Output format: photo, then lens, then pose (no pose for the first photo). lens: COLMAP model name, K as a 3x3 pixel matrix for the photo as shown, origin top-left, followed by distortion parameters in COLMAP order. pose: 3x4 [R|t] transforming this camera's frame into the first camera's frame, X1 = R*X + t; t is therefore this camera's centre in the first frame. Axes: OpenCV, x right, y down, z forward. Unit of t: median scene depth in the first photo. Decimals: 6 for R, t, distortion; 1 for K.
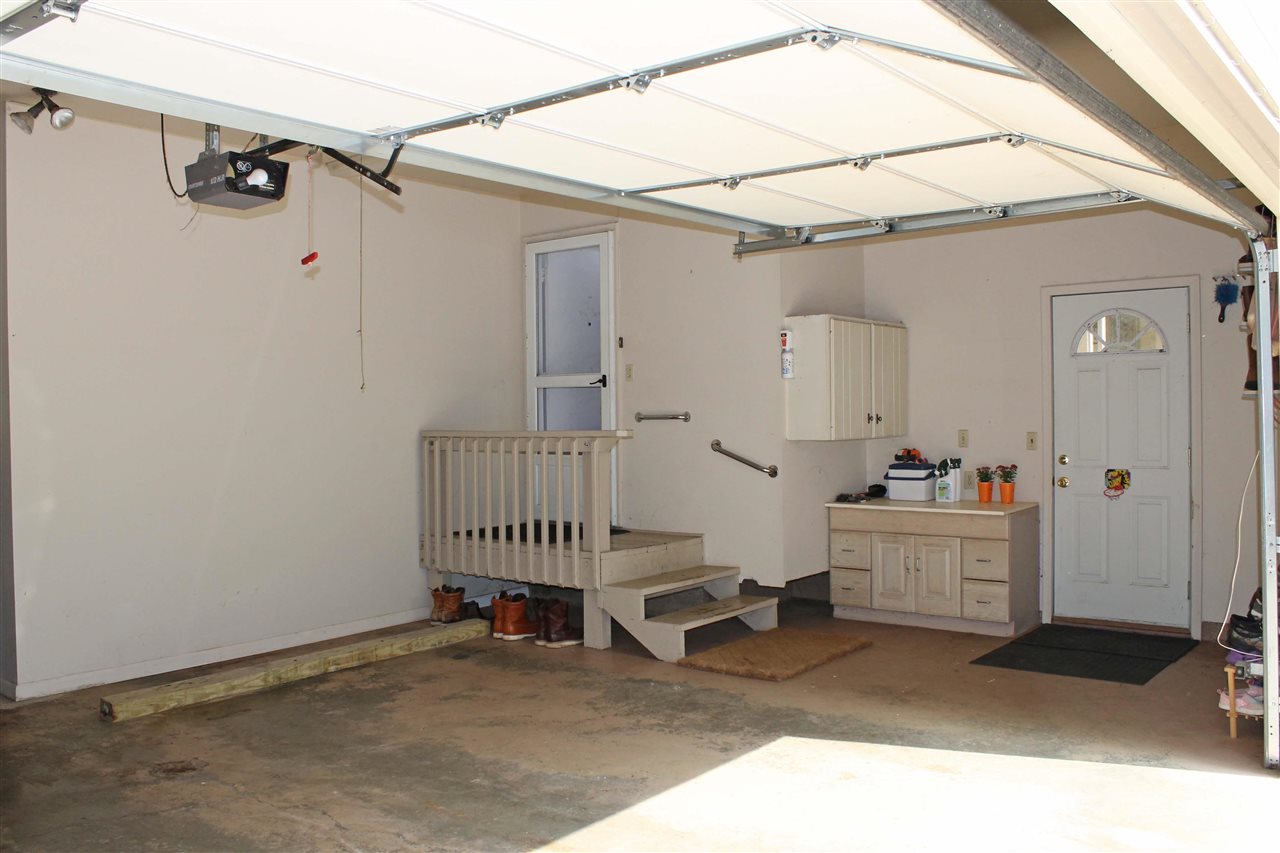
lens RADIAL K [[1091.5, 0, 638.3], [0, 1091.5, 424.5], [0, 0, 1]] dist [-0.119364, 0.005103]
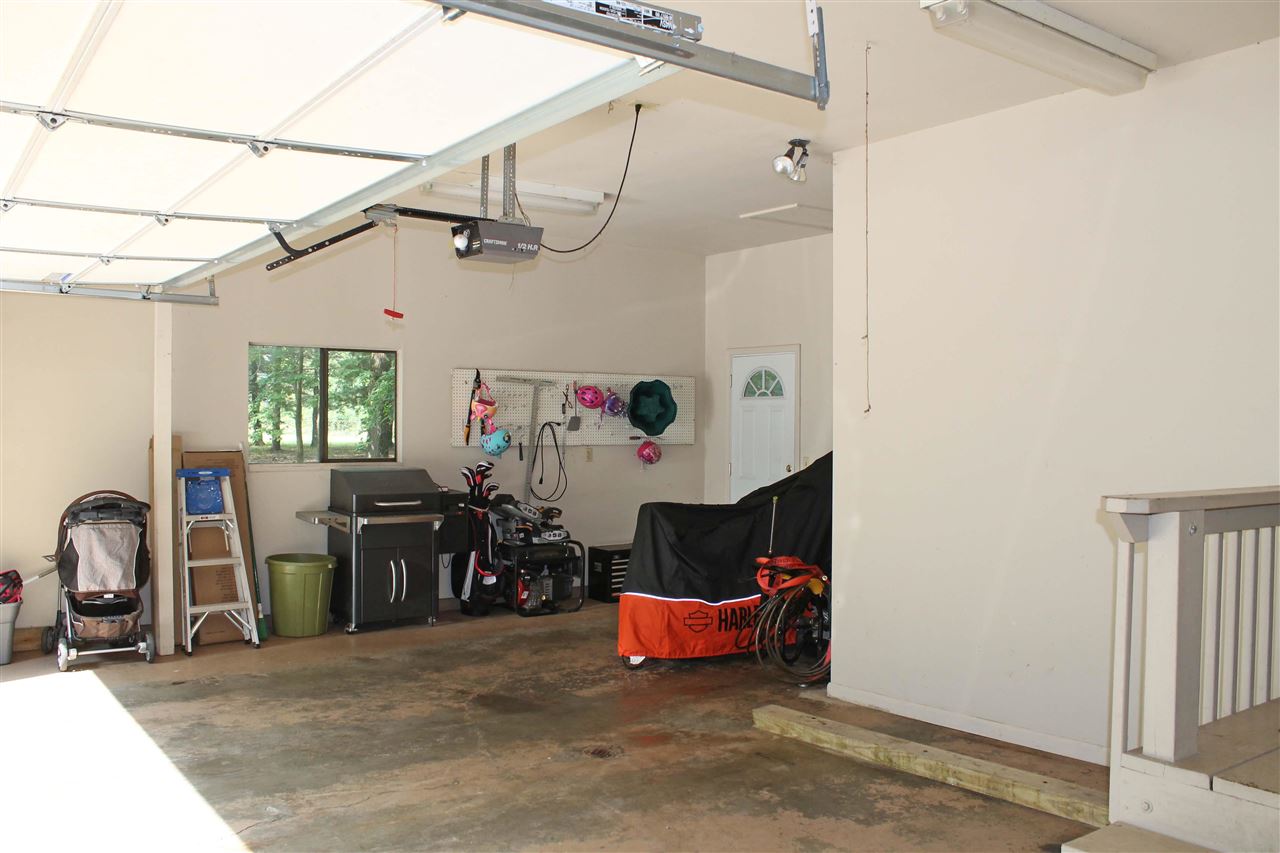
lens RADIAL K [[1091.5, 0, 638.4], [0, 1091.5, 425.9], [0, 0, 1]] dist [-0.119364, 0.005103]
pose [[-0.263722, 0.009475, -0.964552, 0.656507], [-0.010569, 0.999863, 0.012712, -0.039004], [0.964541, 0.013547, -0.263586, 1.309625]]
